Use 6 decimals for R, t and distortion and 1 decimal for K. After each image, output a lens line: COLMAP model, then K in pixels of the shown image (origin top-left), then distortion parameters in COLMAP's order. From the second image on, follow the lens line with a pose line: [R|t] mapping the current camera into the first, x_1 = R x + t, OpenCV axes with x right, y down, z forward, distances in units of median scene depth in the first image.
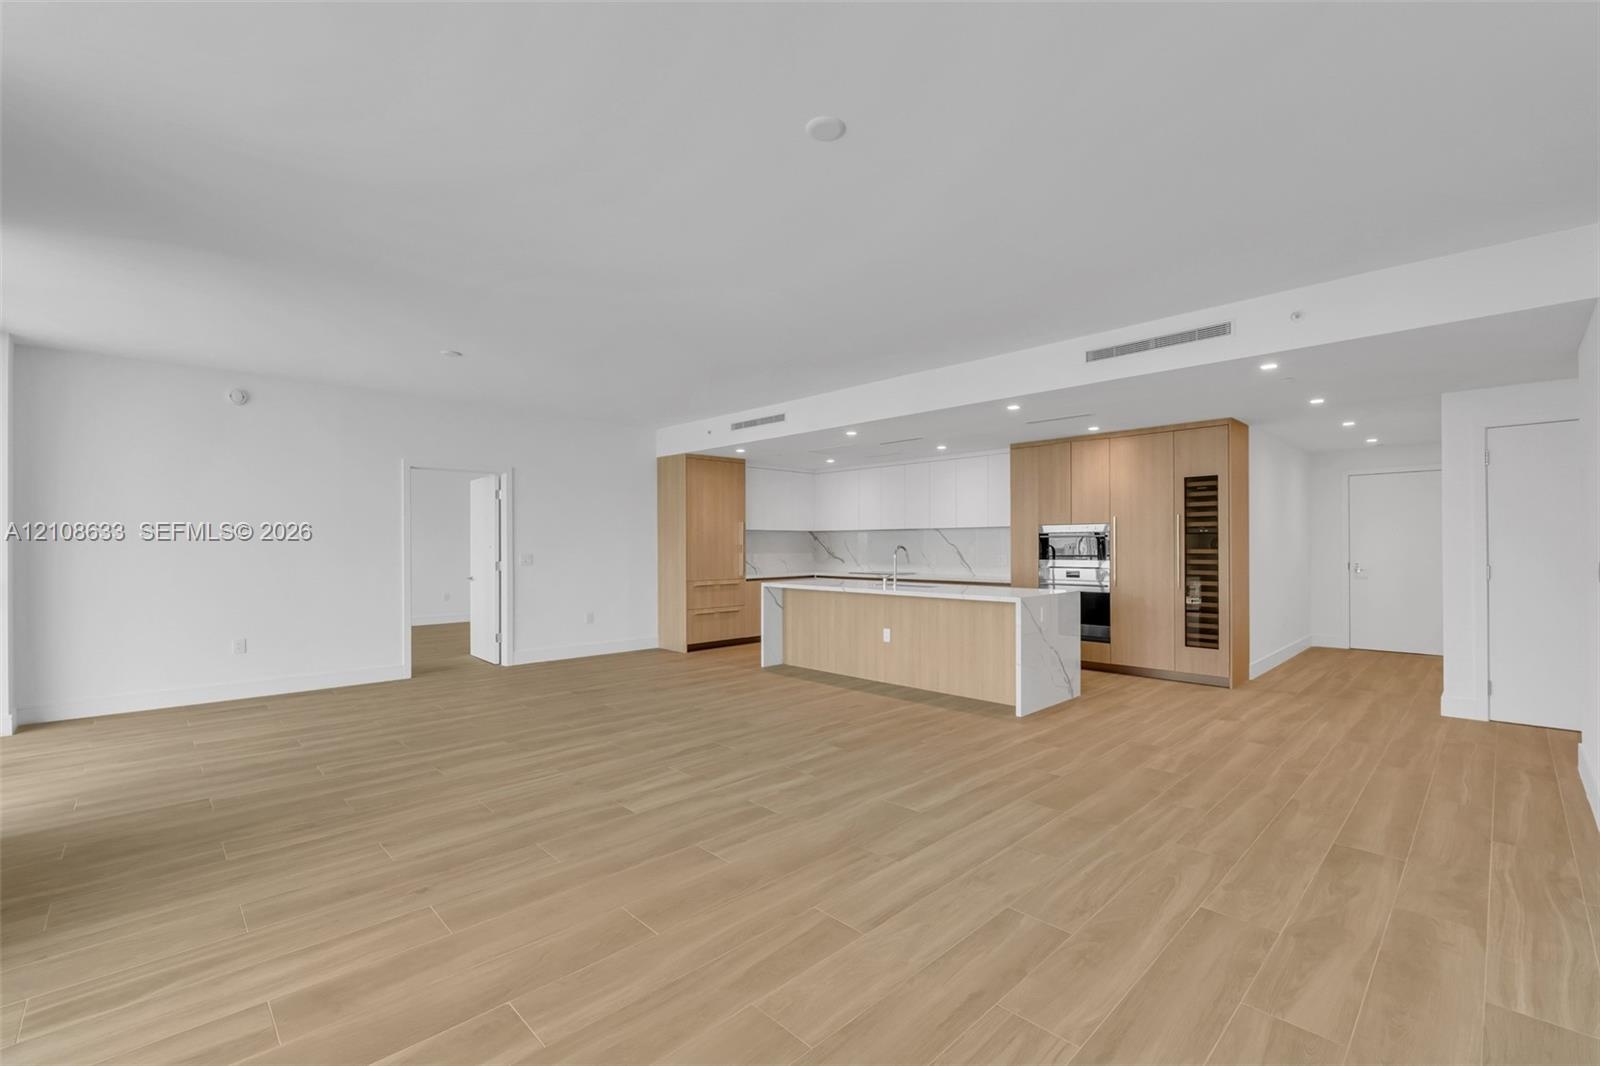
lens RADIAL K [[679.2, 0, 807.5], [0, 679.2, 525.1], [0, 0, 1]] dist [-0.003356, -0.000341]
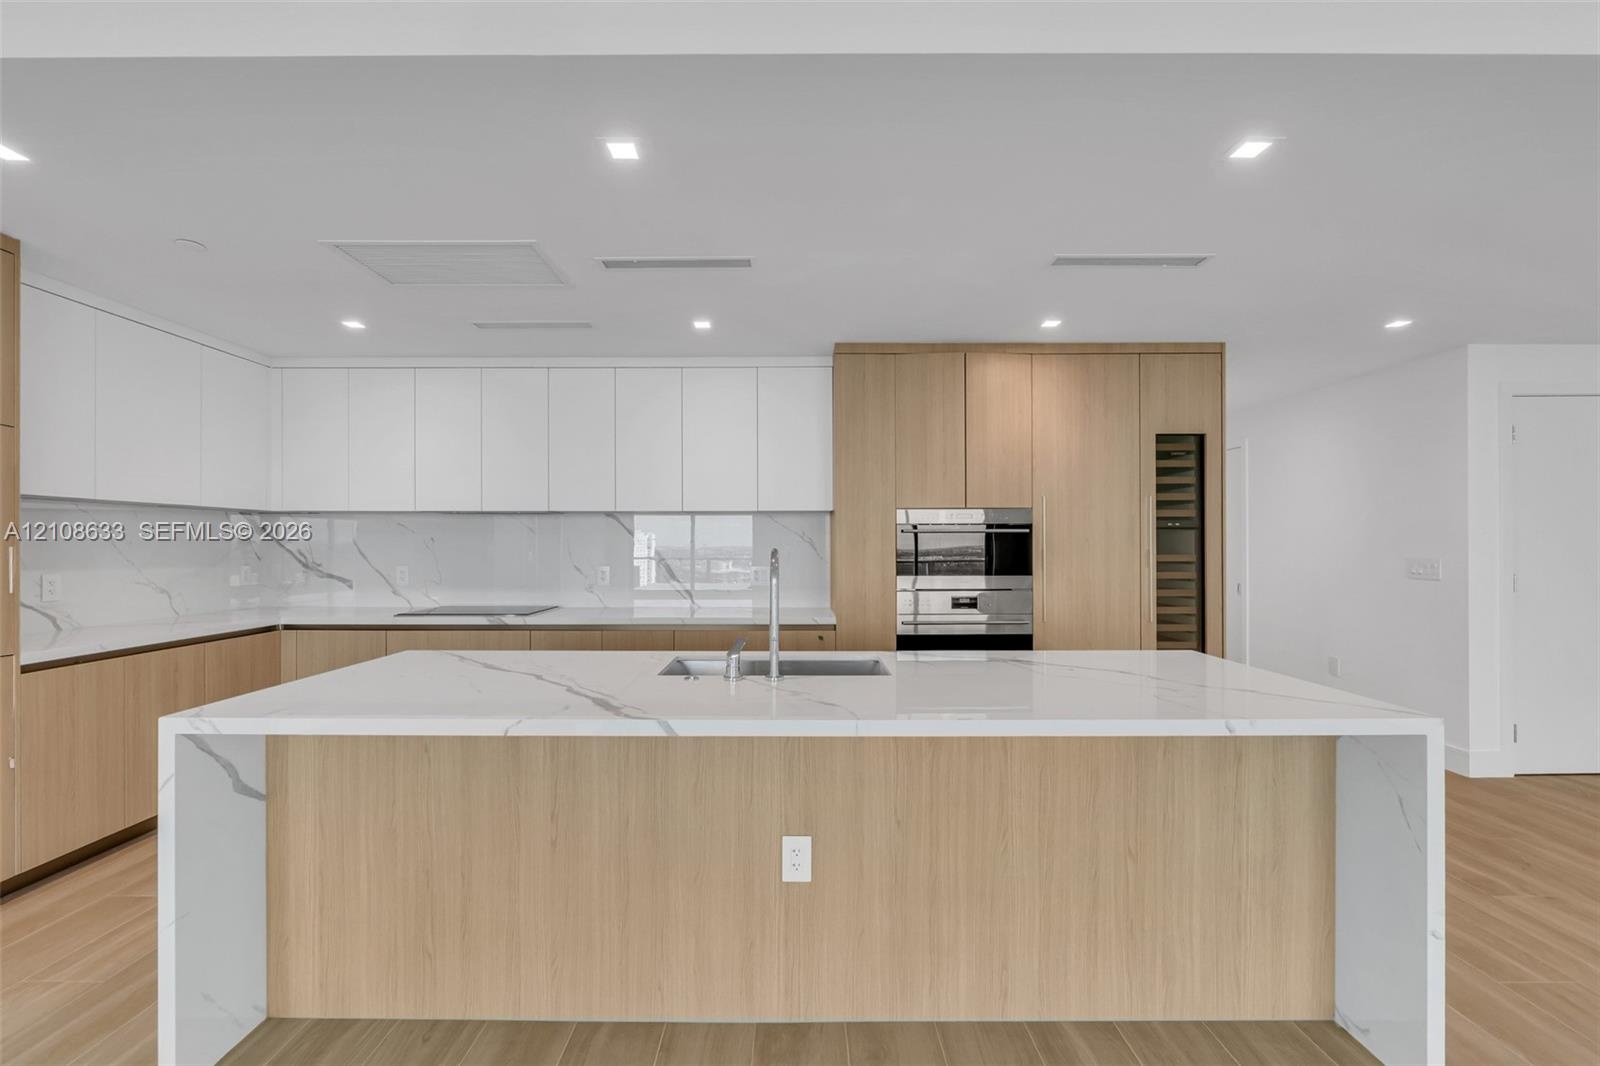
lens RADIAL K [[679.8, 0, 791.0], [0, 679.8, 542.3], [0, 0, 1]] dist [-0.002635, -0.000516]
pose [[0.700242, 0.003309, 0.713897, -0.095086], [-0.023890, 0.999538, 0.018800, 0.020747], [-0.713505, -0.030220, 0.699998, 0.813225]]
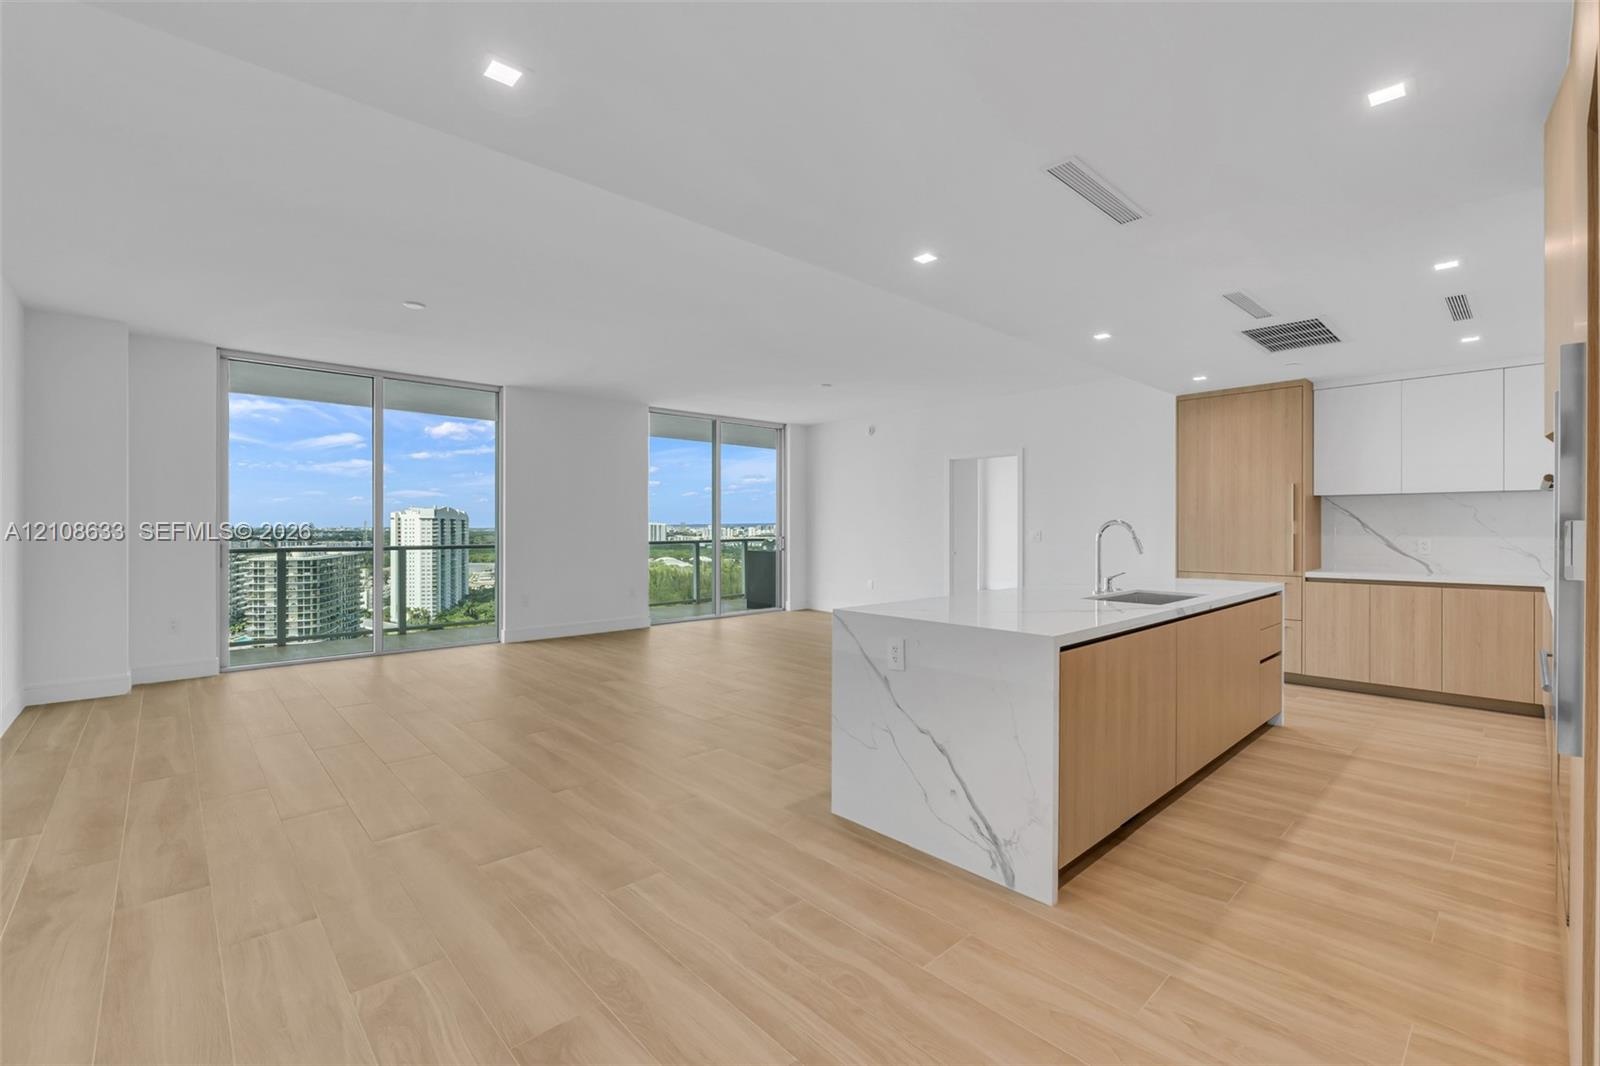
lens RADIAL K [[684.6, 0, 814.8], [0, 684.6, 530.2], [0, 0, 1]] dist [-0.002041, -0.000543]
pose [[-0.015393, 0.004890, -0.999870, 0.733237], [0.030863, 0.999514, 0.004413, 0.029642], [0.999405, -0.030791, -0.015536, 0.811435]]
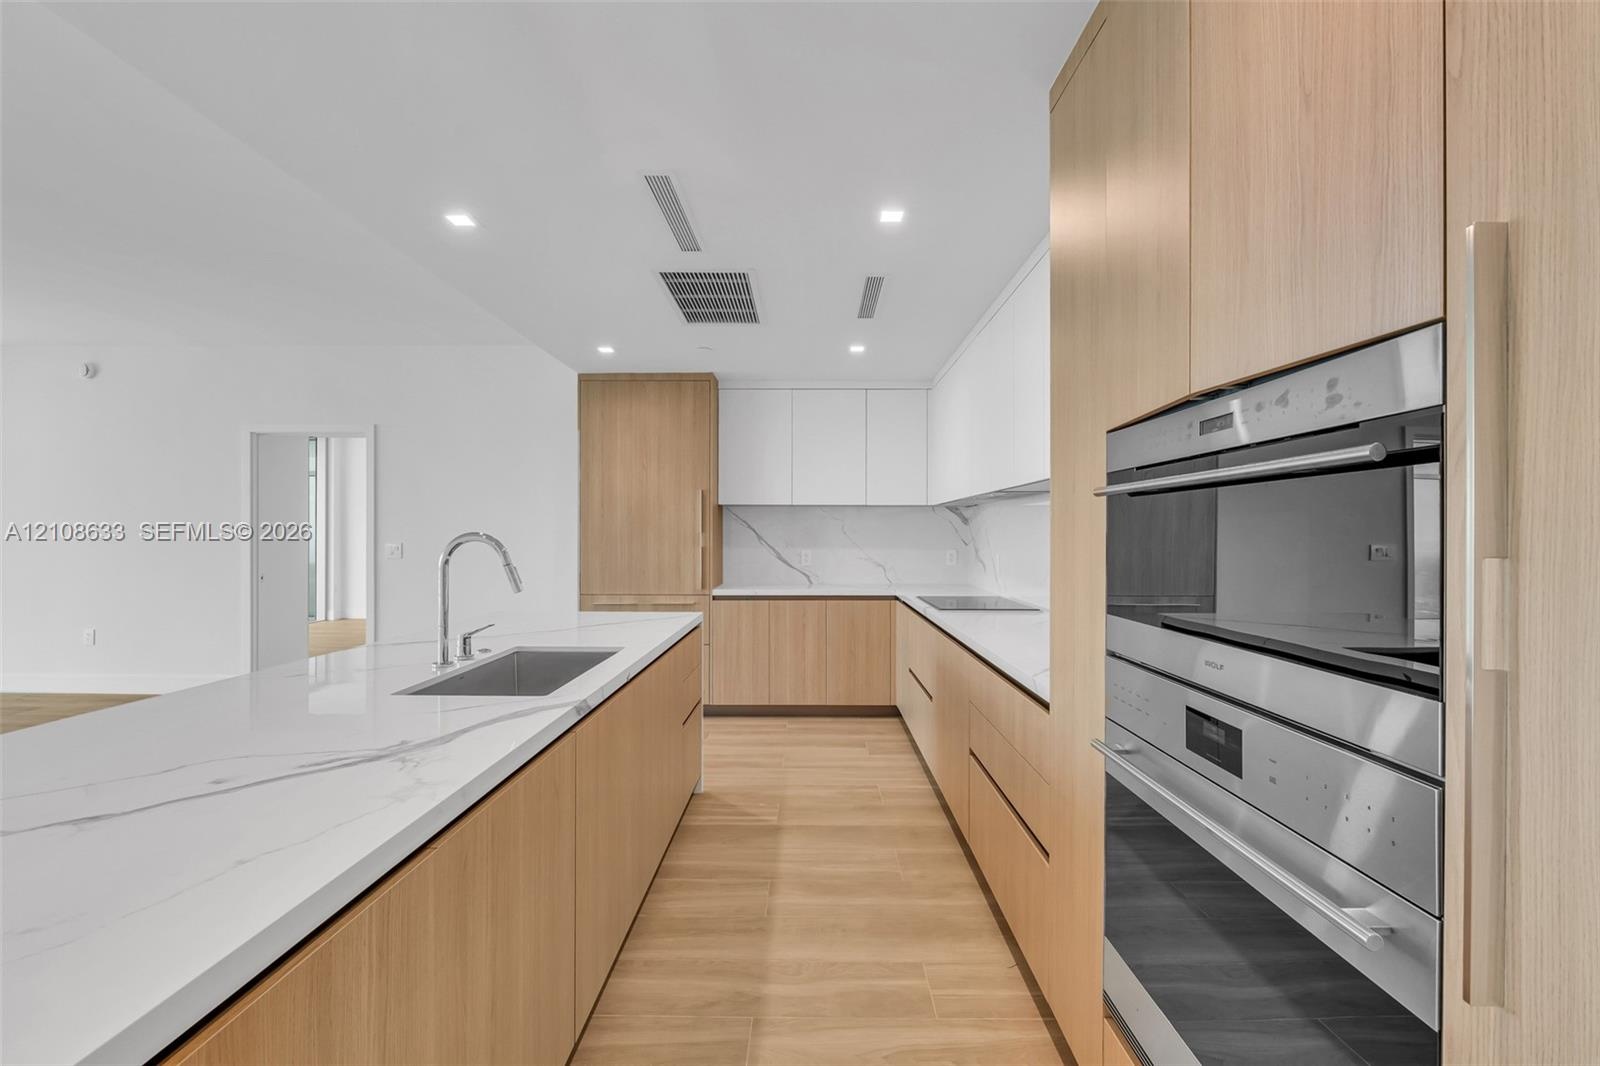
lens RADIAL K [[687.8, 0, 798.9], [0, 687.8, 533.2], [0, 0, 1]] dist [-0.005126, -0.000138]
pose [[0.702517, 0.000133, -0.711667, 0.483125], [0.019977, 0.999602, 0.019907, 0.028365], [0.711387, -0.028202, 0.702235, 0.941051]]
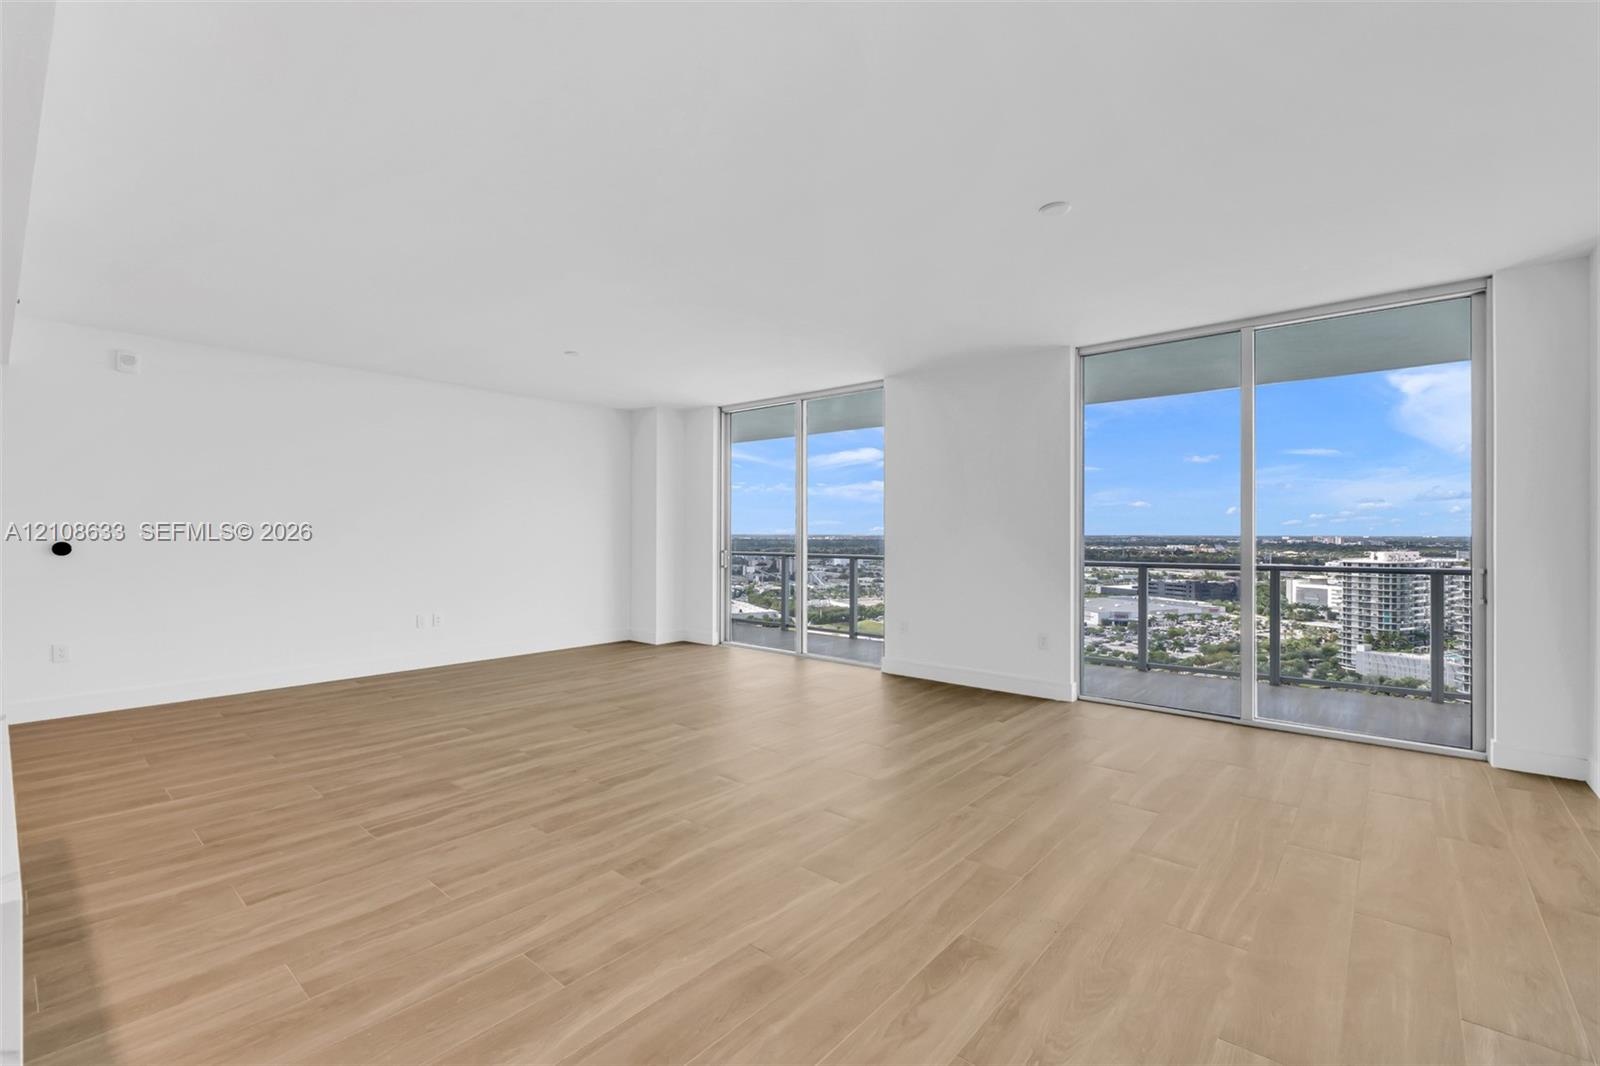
lens RADIAL K [[692.9, 0, 806.1], [0, 692.9, 536.2], [0, 0, 1]] dist [-0.003681, -0.000443]
pose [[-0.994882, -0.002016, -0.101020, -0.197580], [0.000945, 0.999572, -0.029252, 0.041461], [0.101036, -0.029198, -0.994454, 1.285698]]
